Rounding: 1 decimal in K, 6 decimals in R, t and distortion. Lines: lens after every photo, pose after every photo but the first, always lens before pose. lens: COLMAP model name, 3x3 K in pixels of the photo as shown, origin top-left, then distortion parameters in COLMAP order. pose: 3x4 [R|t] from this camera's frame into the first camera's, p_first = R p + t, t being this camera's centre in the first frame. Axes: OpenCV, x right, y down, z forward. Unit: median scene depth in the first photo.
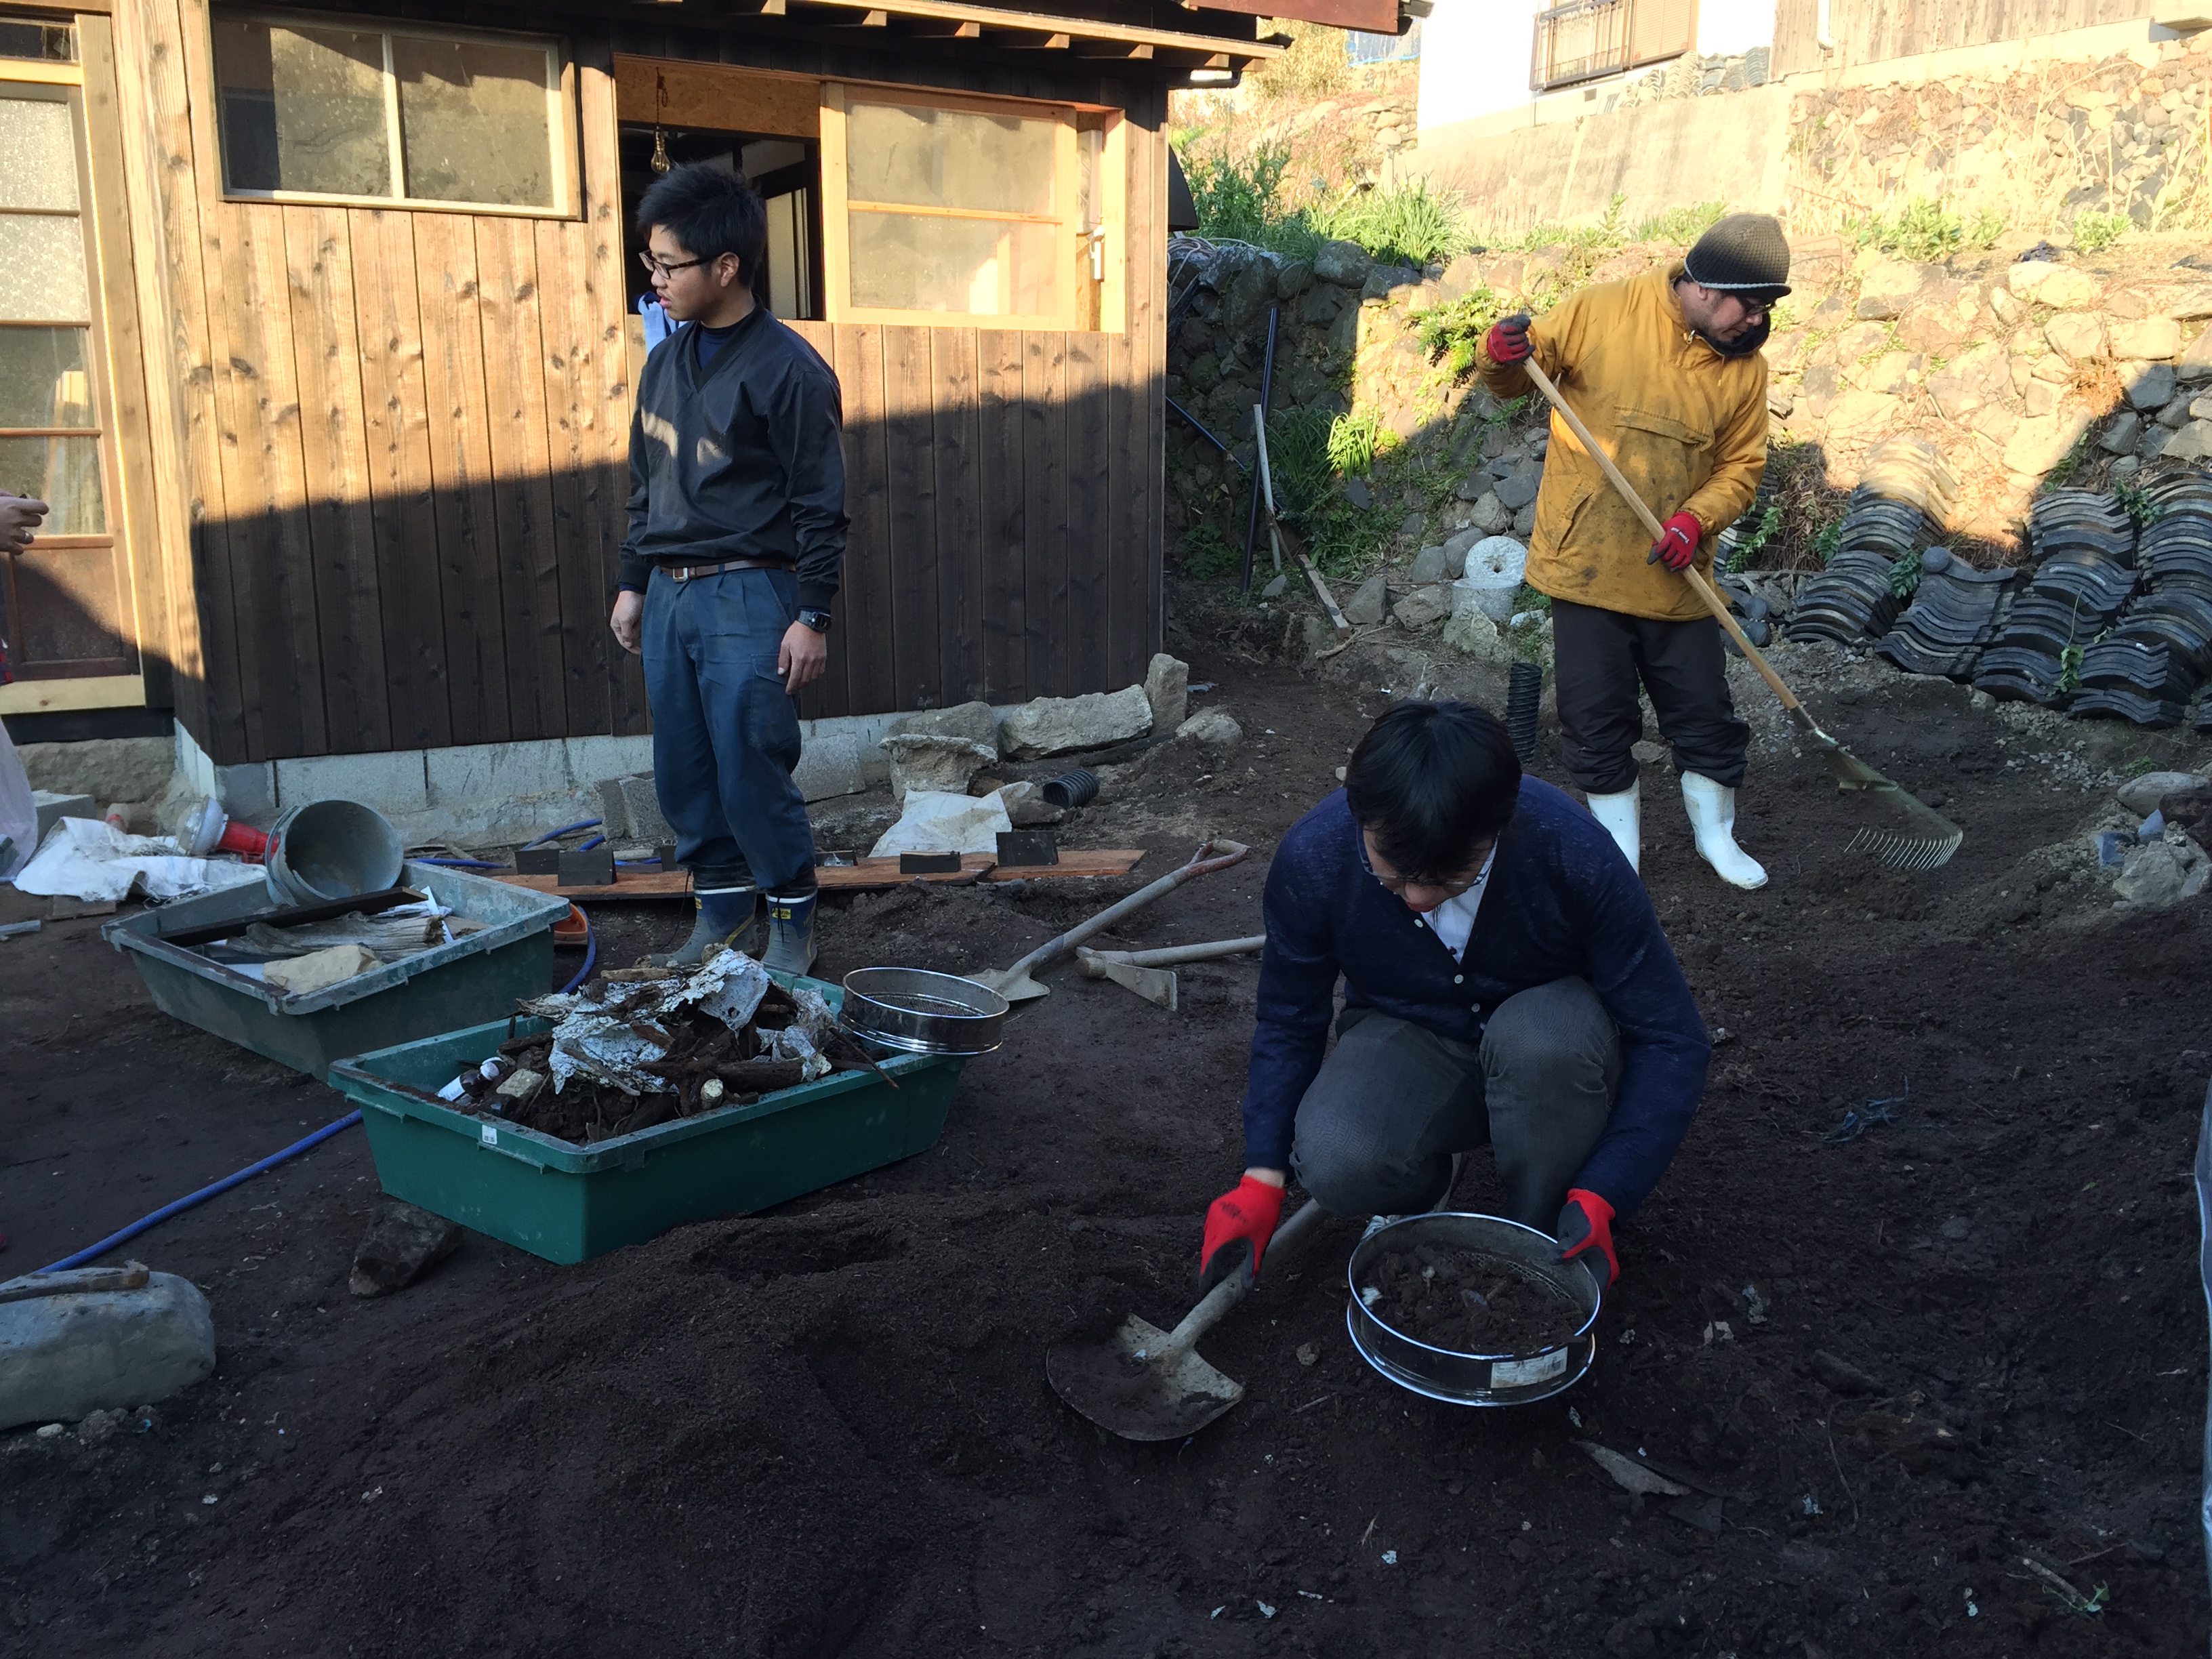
lens RADIAL K [[1896.1, 0, 1108.9], [0, 1896.1, 827.0], [0, 0, 1]] dist [0.058649, -0.069614]
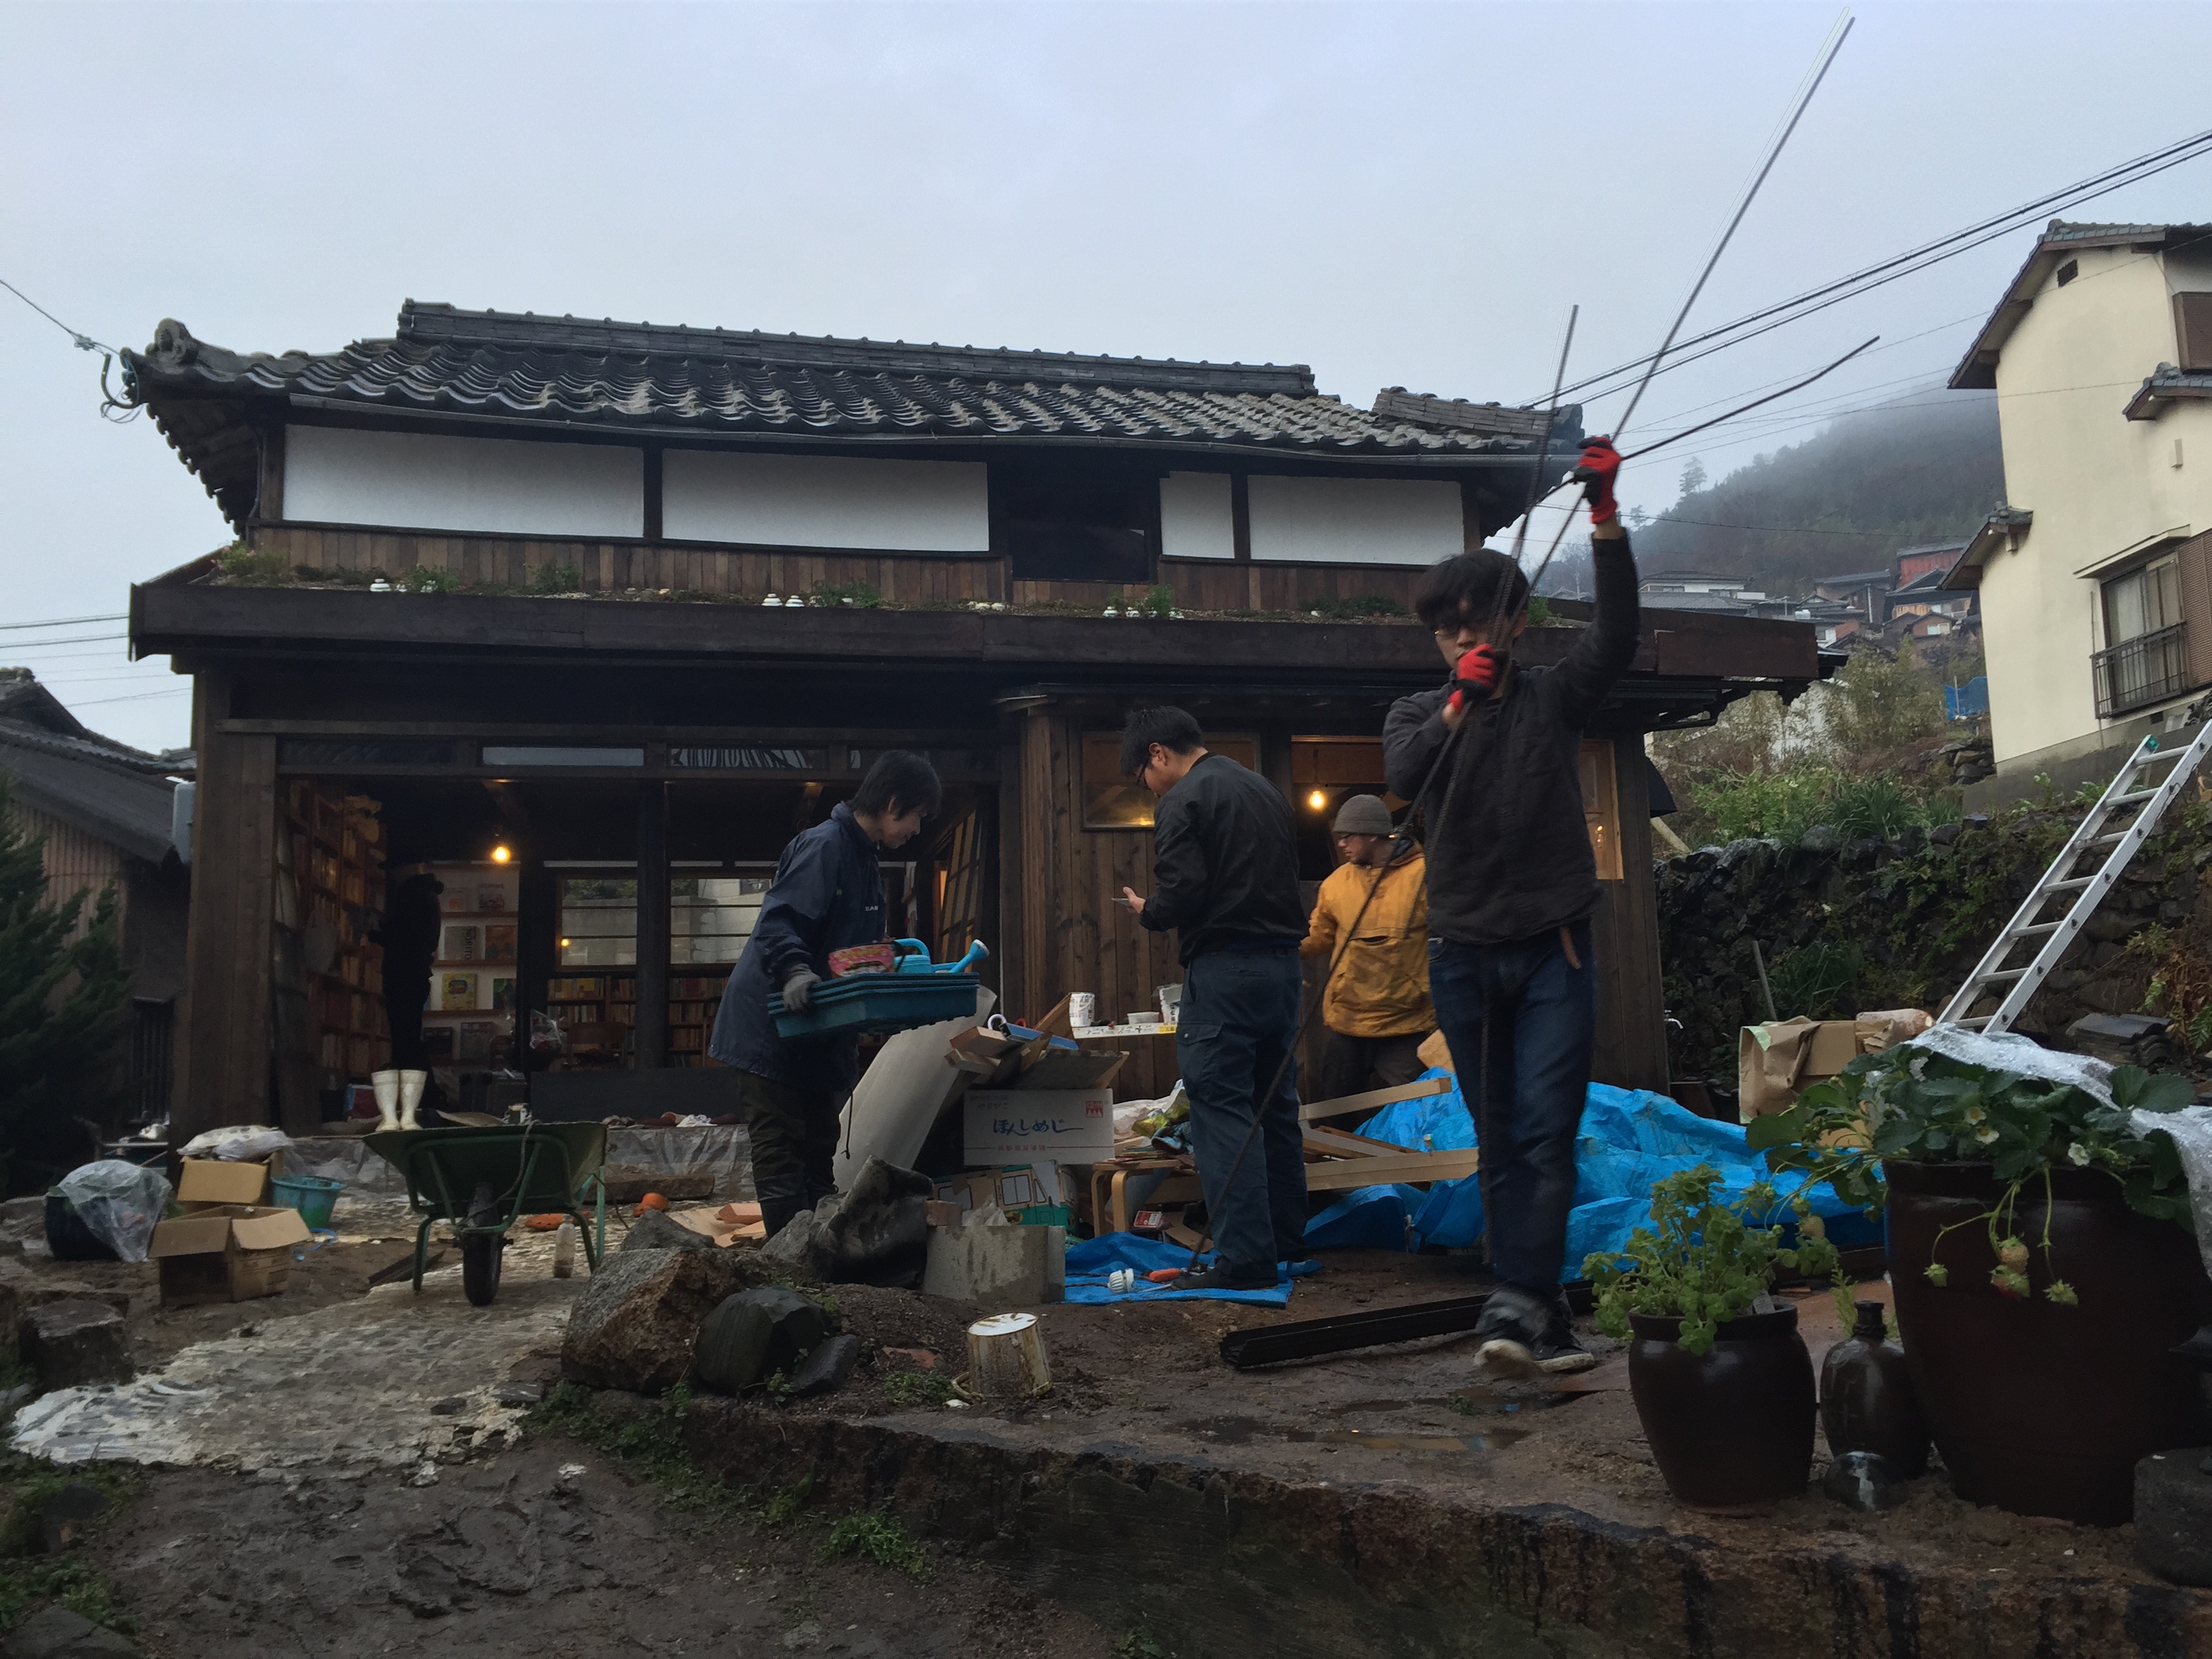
lens RADIAL K [[1896.1, 0, 1106.6], [0, 1896.1, 831.1], [0, 0, 1]] dist [0.058649, -0.069614]
pose [[0.949075, -0.084078, -0.303625, 0.061892], [-0.025487, 0.940083, -0.339990, 0.177358], [0.314019, 0.330415, 0.890066, -0.364818]]
